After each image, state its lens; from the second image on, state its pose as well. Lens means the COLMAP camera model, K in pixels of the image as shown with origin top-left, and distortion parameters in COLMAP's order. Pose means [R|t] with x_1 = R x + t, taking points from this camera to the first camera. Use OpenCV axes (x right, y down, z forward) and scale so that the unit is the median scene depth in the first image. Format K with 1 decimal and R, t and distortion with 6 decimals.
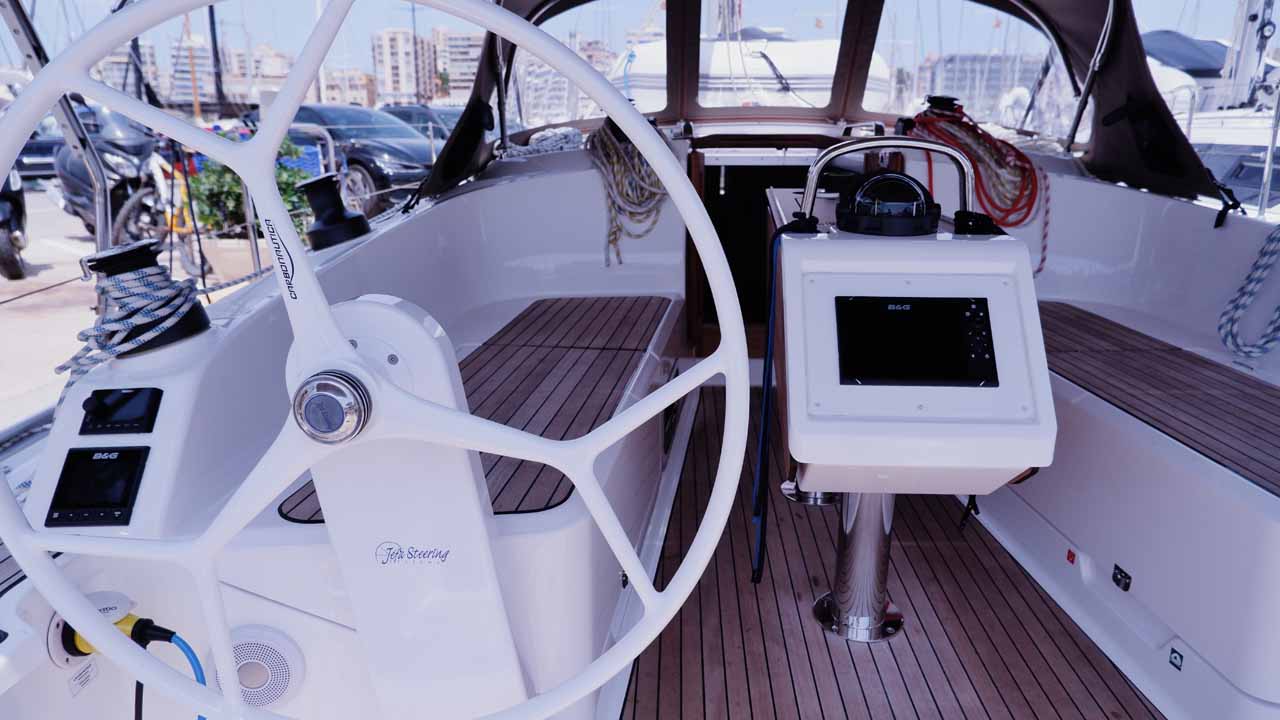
lens RADIAL K [[830.9, 0, 648.4], [0, 830.9, 353.4], [0, 0, 1]] dist [-0.002757, -0.005765]
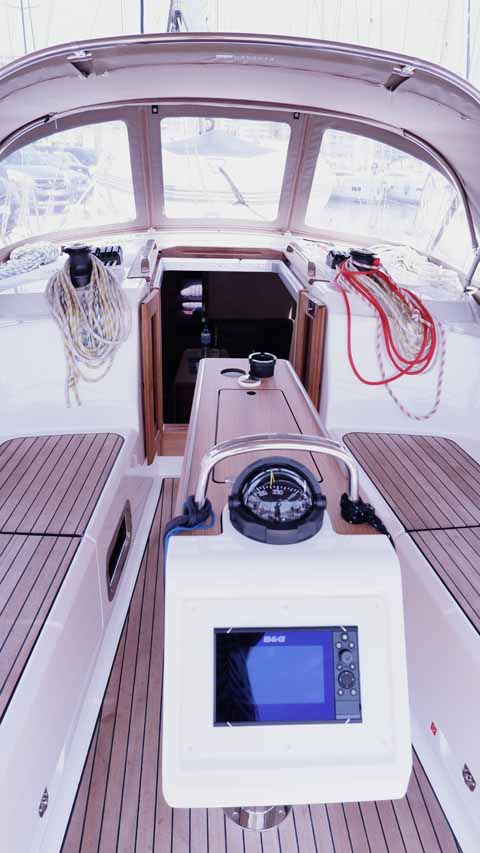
lens RADIAL K [[608.8, 0, 240.0], [0, 608.8, 426.5], [0, 0, 1]] dist [-0.008601, -0.003376]
pose [[0.993628, -0.015216, 0.111681, 0.090733], [-0.004183, 0.985184, 0.171449, -0.222425], [-0.112635, -0.170824, 0.978842, 0.159601]]
